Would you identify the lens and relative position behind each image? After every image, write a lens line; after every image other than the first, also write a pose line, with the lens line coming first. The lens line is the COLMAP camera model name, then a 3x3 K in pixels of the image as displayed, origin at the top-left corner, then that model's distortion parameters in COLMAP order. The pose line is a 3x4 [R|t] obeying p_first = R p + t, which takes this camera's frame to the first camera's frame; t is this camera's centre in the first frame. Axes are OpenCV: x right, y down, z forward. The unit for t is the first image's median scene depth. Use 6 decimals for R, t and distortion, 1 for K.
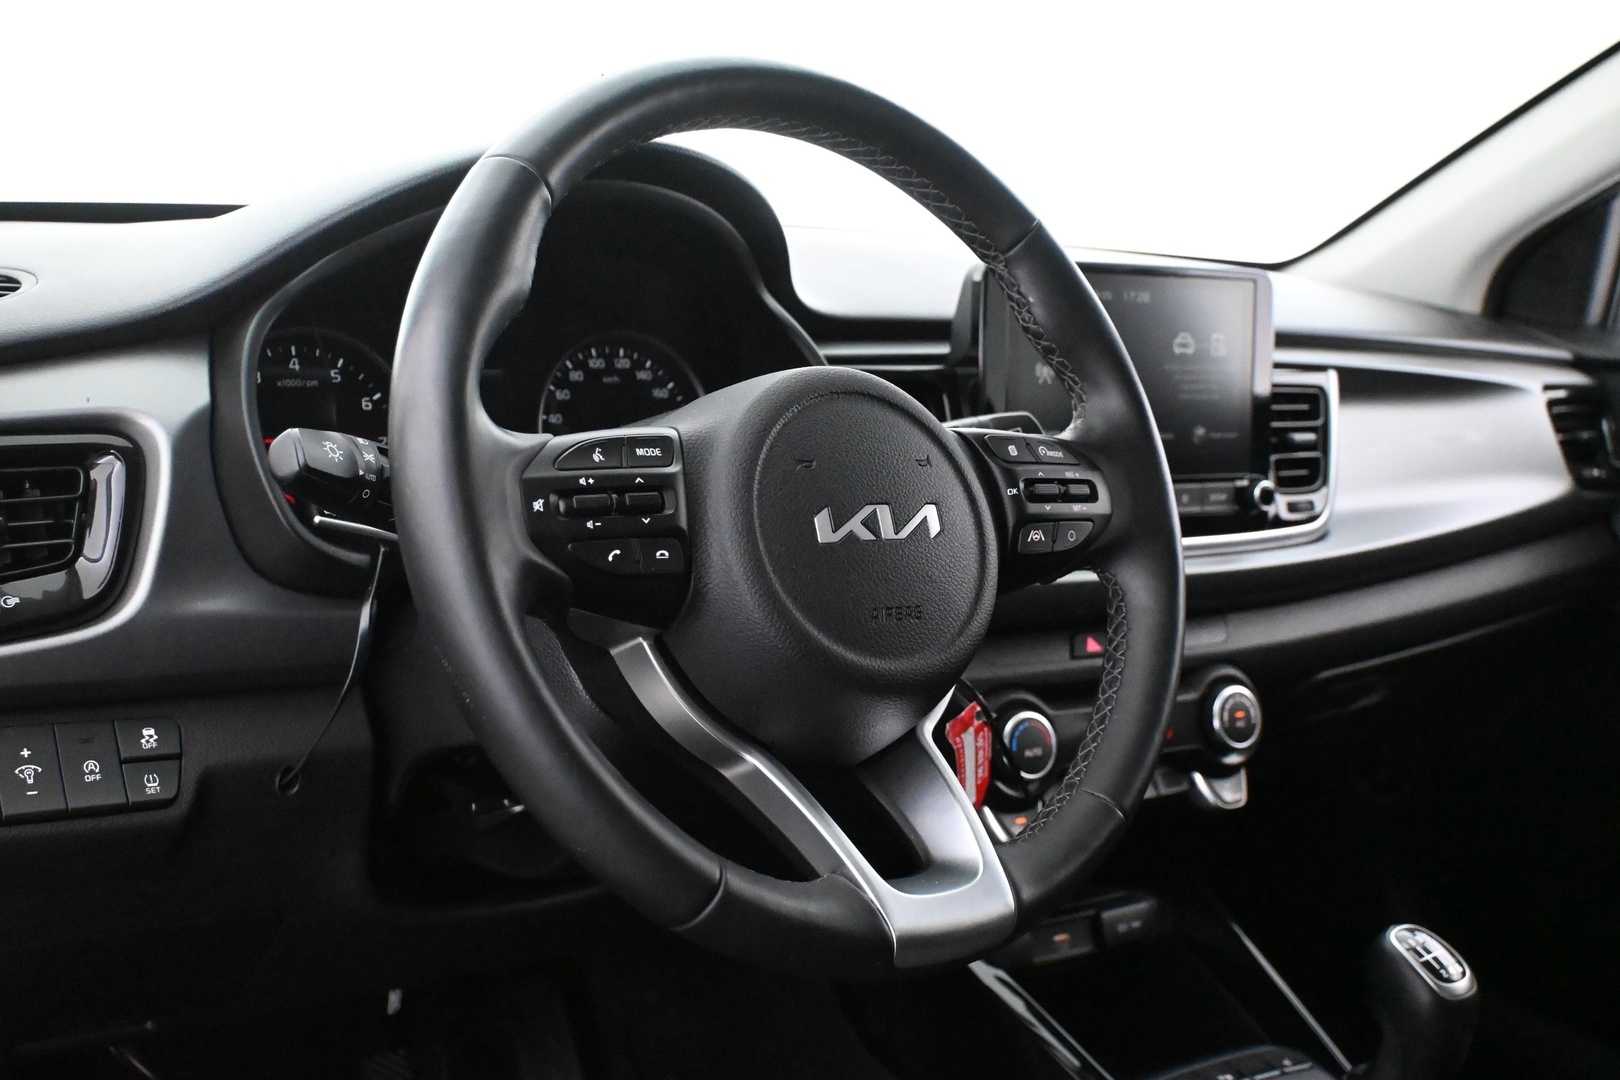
lens RADIAL K [[1802.2, 0, 810.0], [0, 1802.2, 540.0], [0, 0, 1]] dist [0.022572, 0.012621]
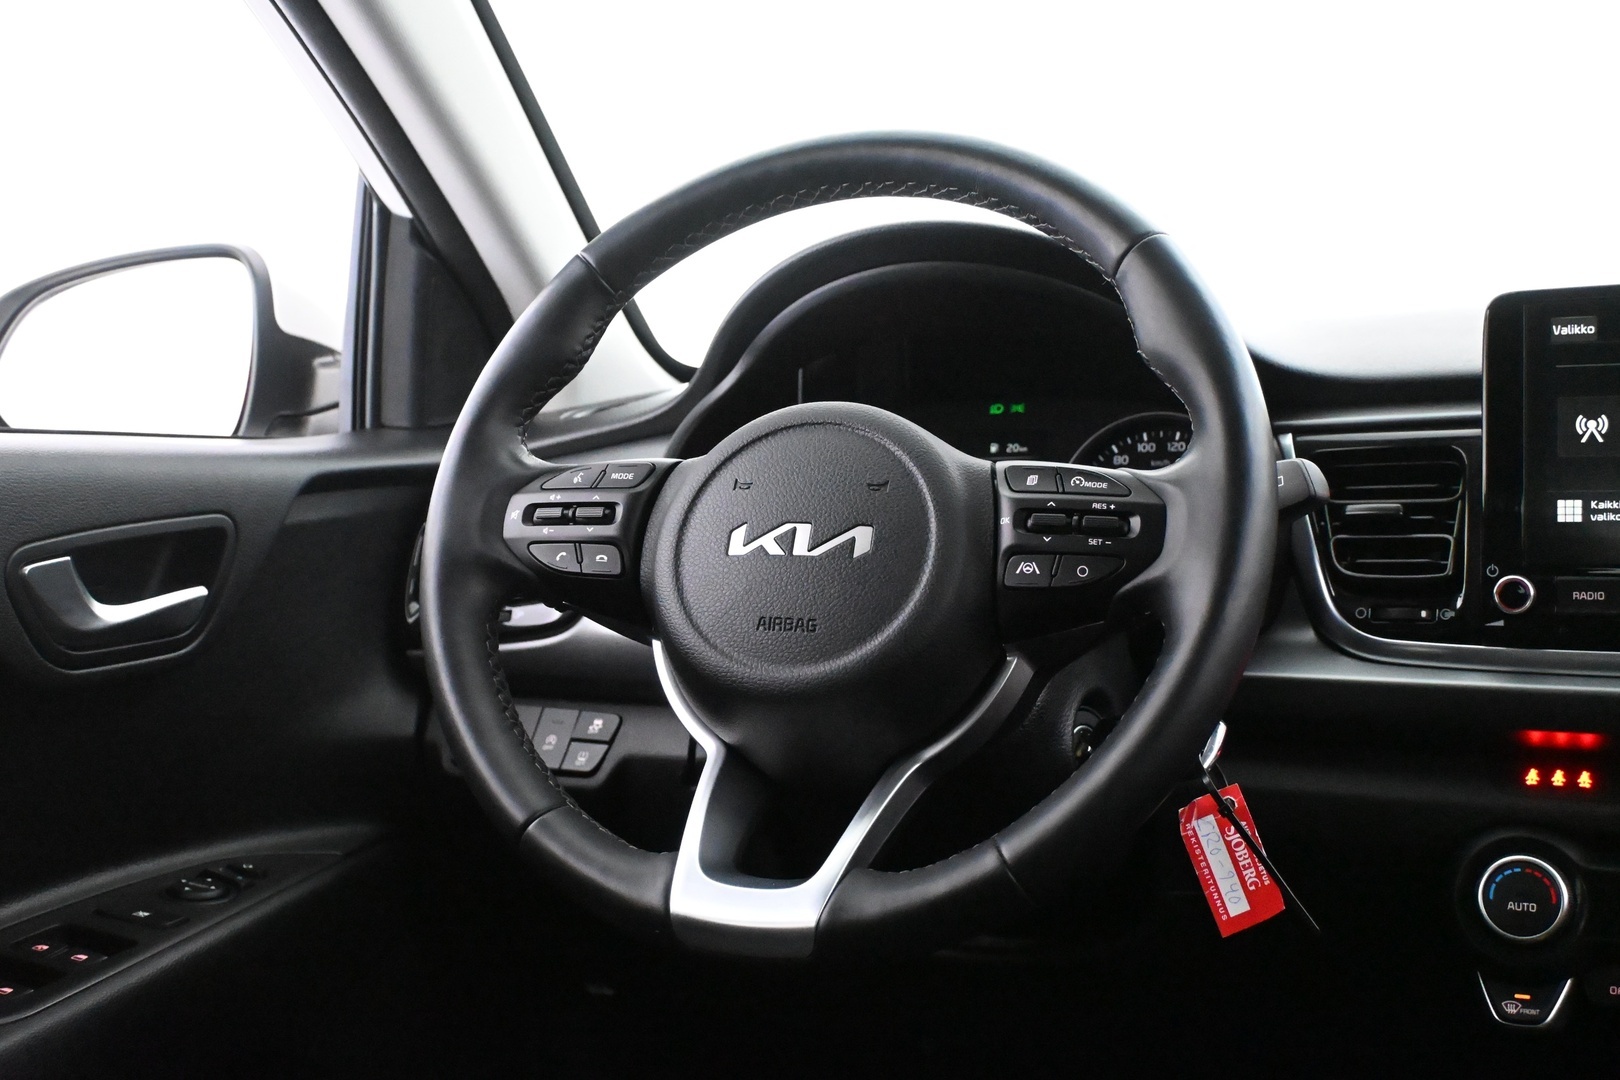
lens RADIAL K [[1929.3, 0, 810.0], [0, 1929.3, 540.0], [0, 0, 1]] dist [0.001415, -0.013400]
pose [[0.522555, -0.021895, -0.852324, 0.920701], [-0.088389, 0.992893, -0.079697, 0.072952], [0.848012, 0.116983, 0.516906, 0.385856]]
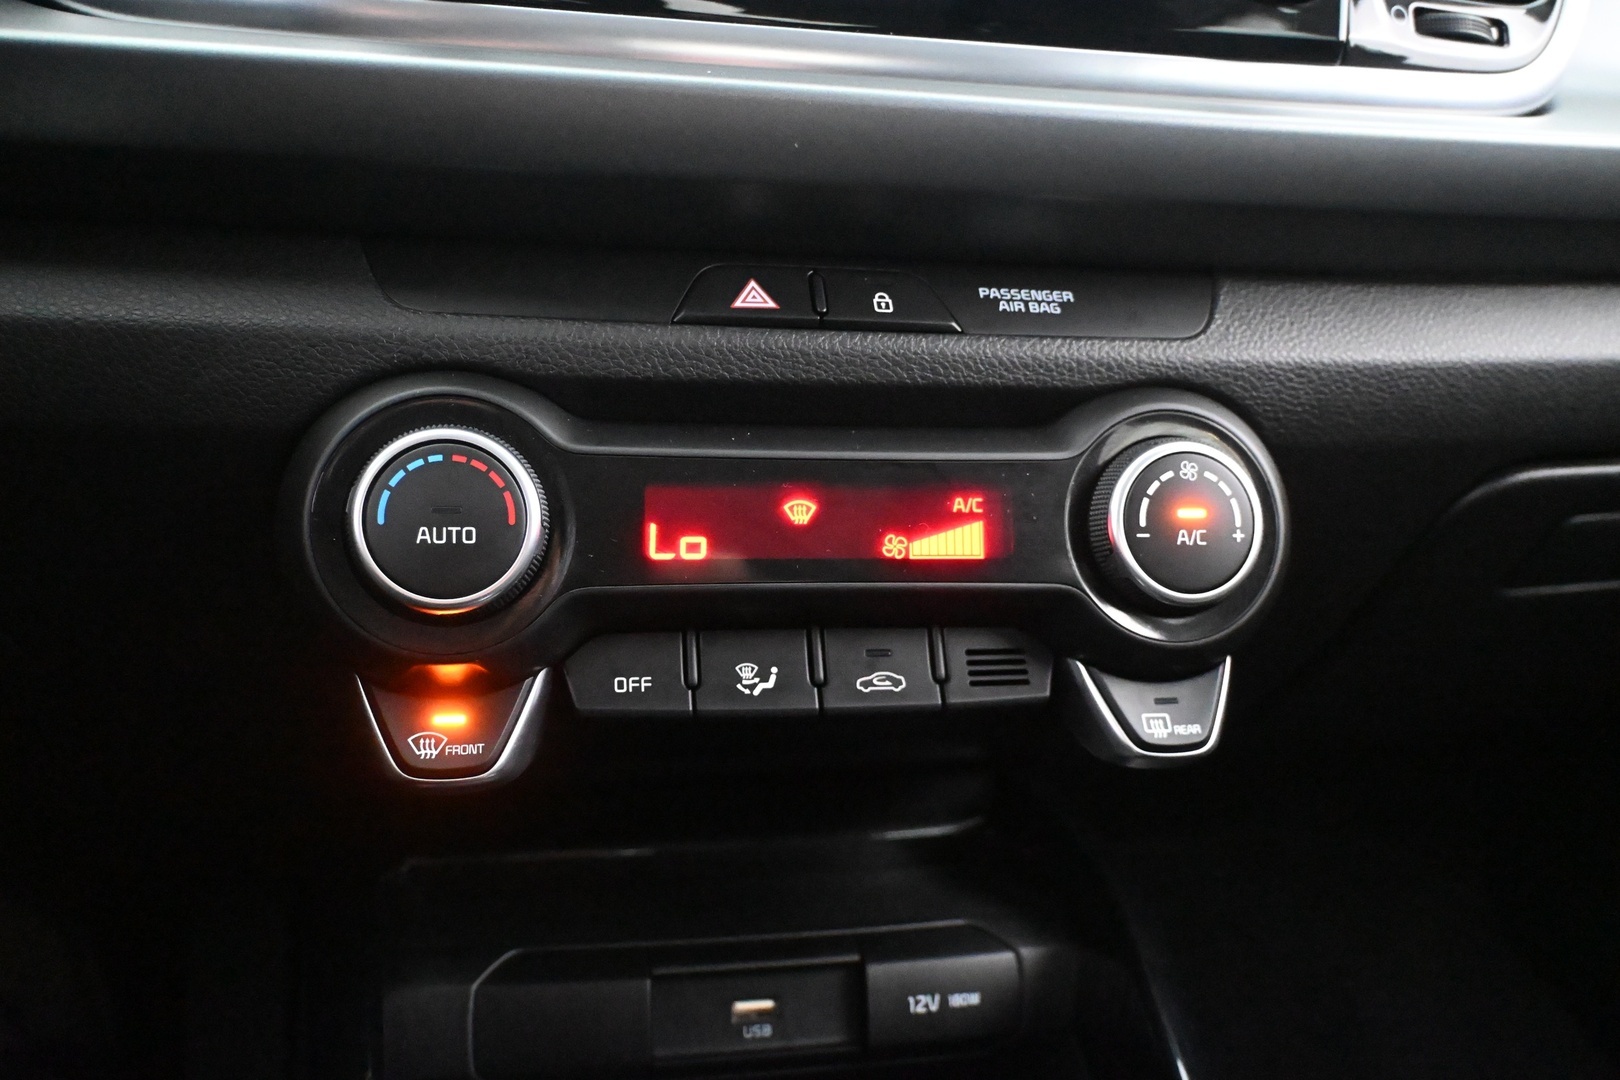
lens RADIAL K [[1296.5, 0, 810.0], [0, 1296.5, 540.0], [0, 0, 1]] dist [0.000054, -0.002647]
pose [[0.922181, 0.054813, -0.382856, 0.396260], [-0.049894, 0.998495, 0.022775, 0.147756], [0.383528, -0.001900, 0.923527, 1.062077]]
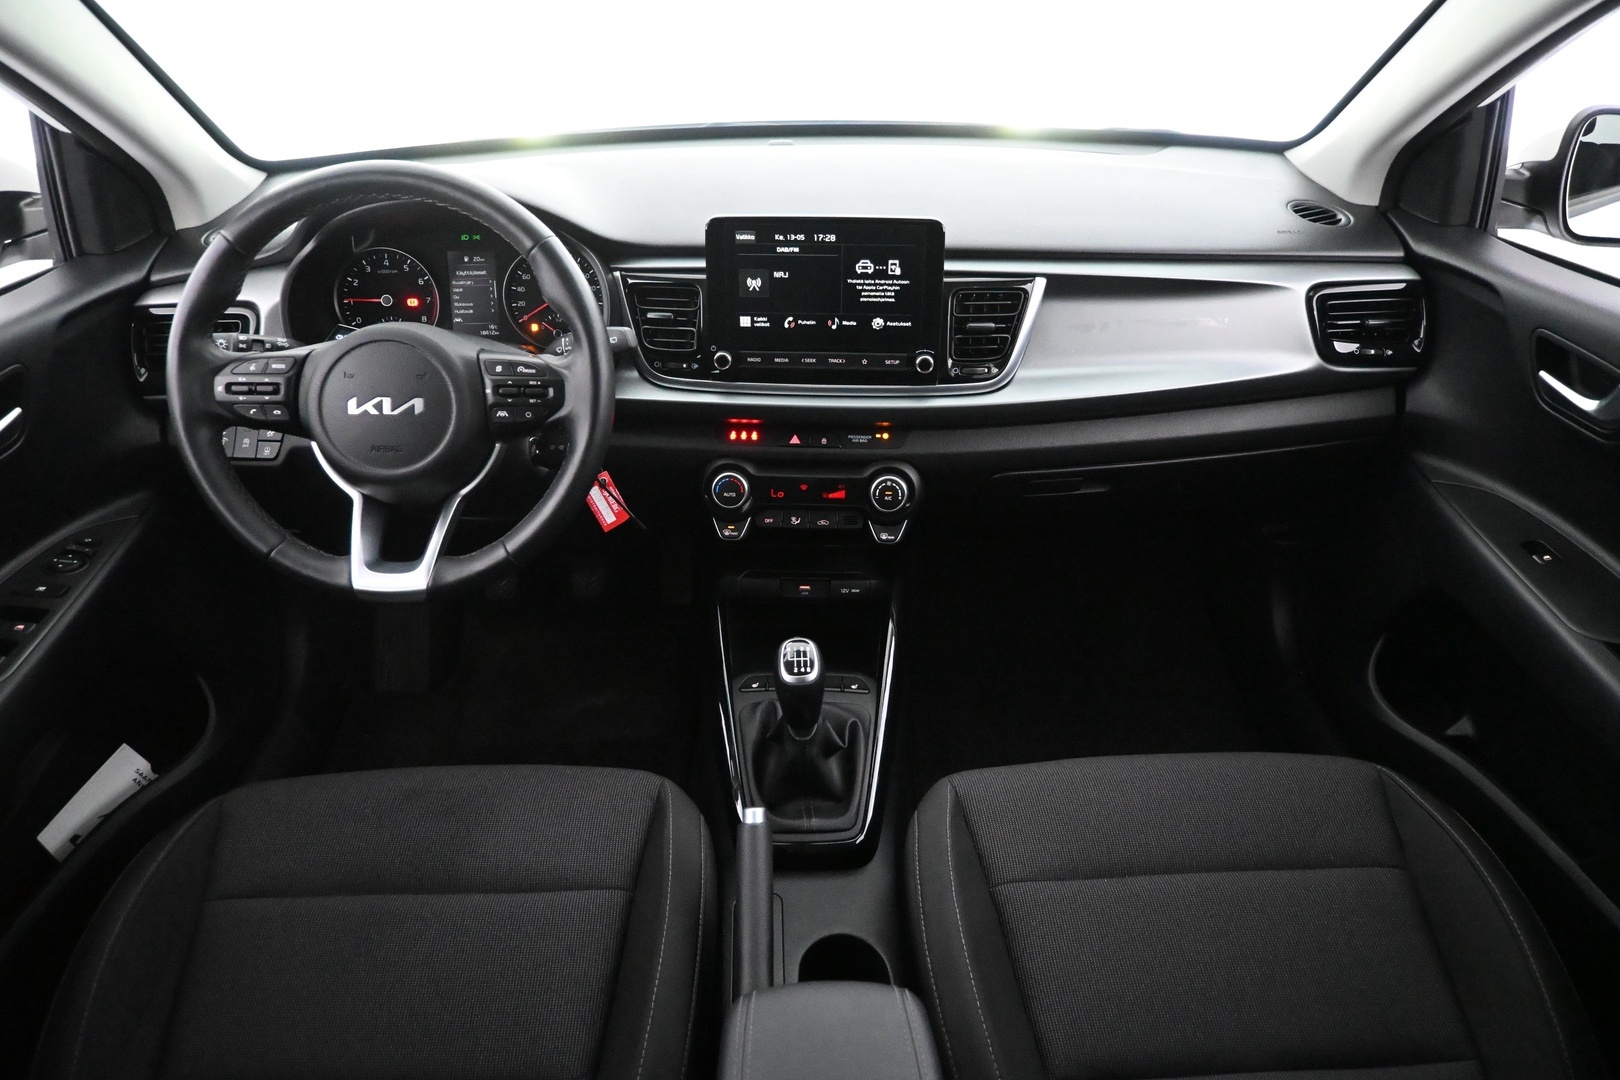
lens RADIAL K [[1093.3, 0, 810.0], [0, 1093.3, 540.0], [0, 0, 1]] dist [-0.005228, -0.000897]
pose [[0.809601, 0.234712, -0.538012, 1.090679], [-0.052122, 0.941700, 0.332391, -0.292051], [0.584662, -0.241062, 0.774635, 0.225440]]
